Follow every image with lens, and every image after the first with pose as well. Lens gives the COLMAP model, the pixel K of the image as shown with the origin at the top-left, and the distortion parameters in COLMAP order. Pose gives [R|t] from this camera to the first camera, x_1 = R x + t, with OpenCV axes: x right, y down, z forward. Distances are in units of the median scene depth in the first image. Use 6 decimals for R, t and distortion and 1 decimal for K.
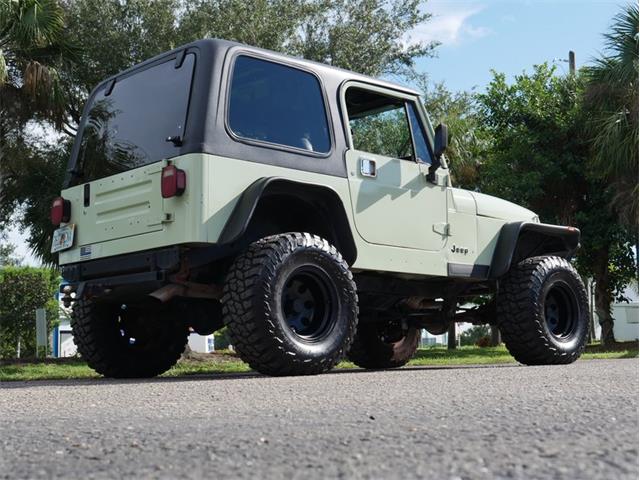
lens RADIAL K [[992.6, 0, 320.0], [0, 992.6, 240.0], [0, 0, 1]] dist [0.003923, -0.029303]
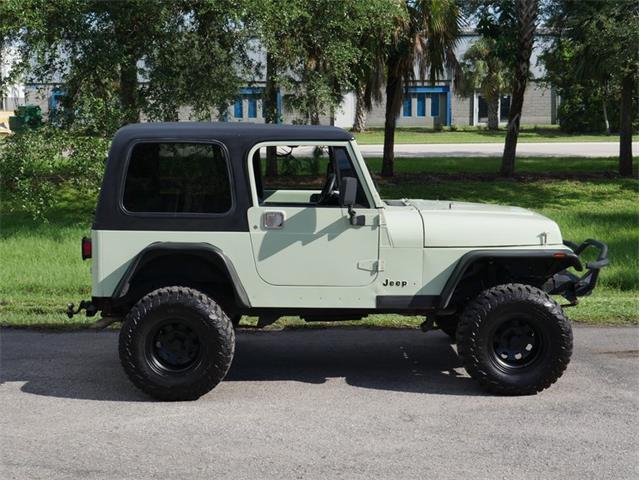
lens RADIAL K [[992.6, 0, 320.0], [0, 992.6, 240.0], [0, 0, 1]] dist [0.003923, -0.029303]
pose [[0.750429, 0.108762, -0.651941, 0.807361], [0.067008, 0.968767, 0.238748, -0.308942], [0.657545, -0.222849, 0.719703, 0.199094]]
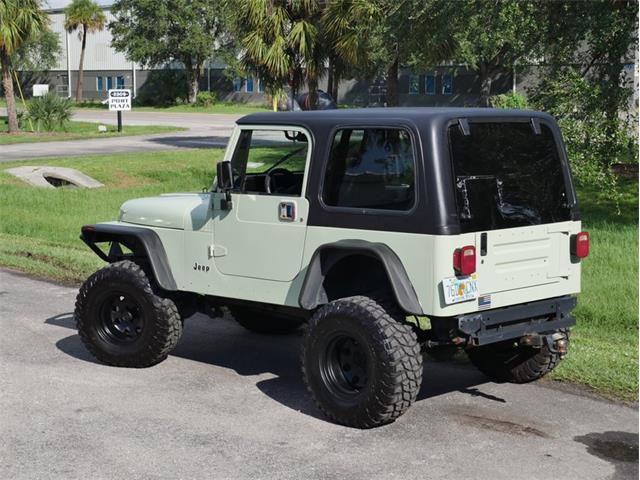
lens RADIAL K [[1212.0, 0, 320.0], [0, 1212.0, 240.0], [0, 0, 1]] dist [0.002170, 0.196910]
pose [[-0.058293, -0.092841, 0.993973, -1.355452], [-0.135698, 0.987162, 0.084246, -0.122359], [-0.989034, -0.129969, -0.070143, 1.187442]]
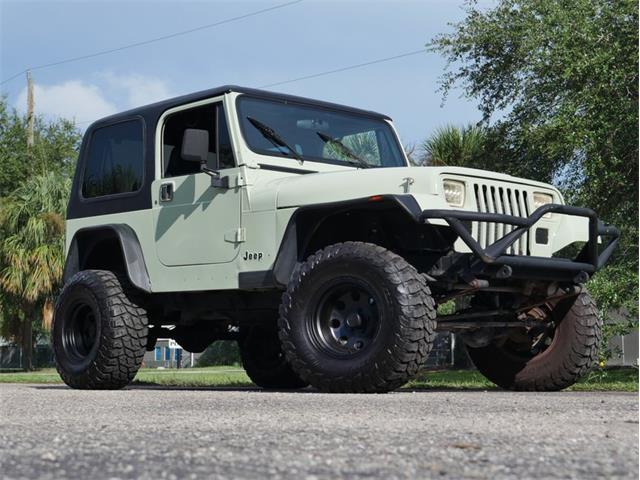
lens RADIAL K [[1212.0, 0, 320.0], [0, 1212.0, 240.0], [0, 0, 1]] dist [0.002170, 0.196910]
pose [[-0.005874, -0.074788, -0.997182, 1.251601], [0.123524, 0.989508, -0.074940, 0.086511], [0.992324, -0.123617, 0.003425, 1.106445]]
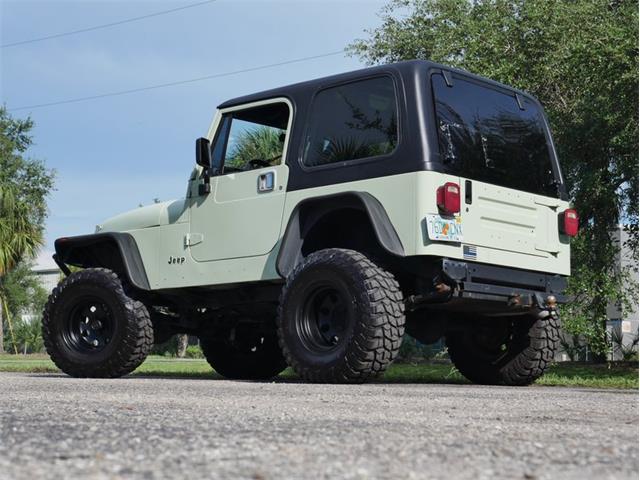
lens RADIAL K [[1212.0, 0, 320.0], [0, 1212.0, 240.0], [0, 0, 1]] dist [0.002170, 0.196910]
pose [[-0.067229, 0.130557, 0.989159, -1.305957], [-0.152843, 0.978353, -0.139518, 0.175619], [-0.985961, -0.160566, -0.045819, 1.130695]]
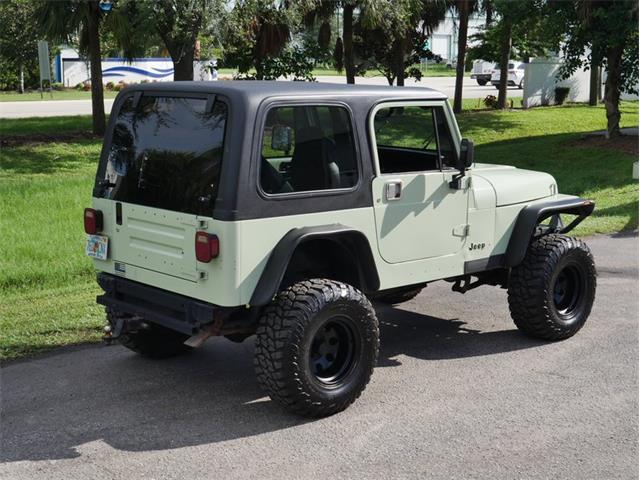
lens RADIAL K [[992.6, 0, 320.0], [0, 992.6, 240.0], [0, 0, 1]] dist [0.003923, -0.029303]
pose [[0.999656, 0.026112, 0.002581, -0.027441], [-0.025727, 0.955997, 0.292245, -0.309155], [0.005163, -0.292211, 0.956340, 0.009725]]
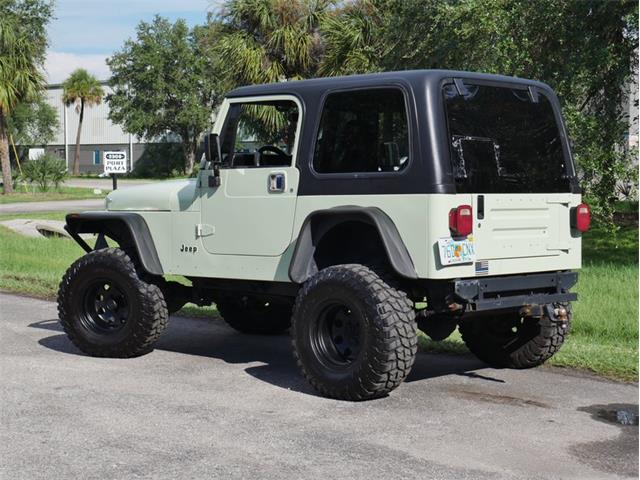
lens RADIAL K [[1212.0, 0, 320.0], [0, 1212.0, 240.0], [0, 0, 1]] dist [0.002170, 0.196910]
pose [[-0.061359, -0.029182, 0.997689, -1.317432], [-0.135707, 0.990534, 0.020627, -0.016021], [-0.988847, -0.134128, -0.064738, 1.165185]]
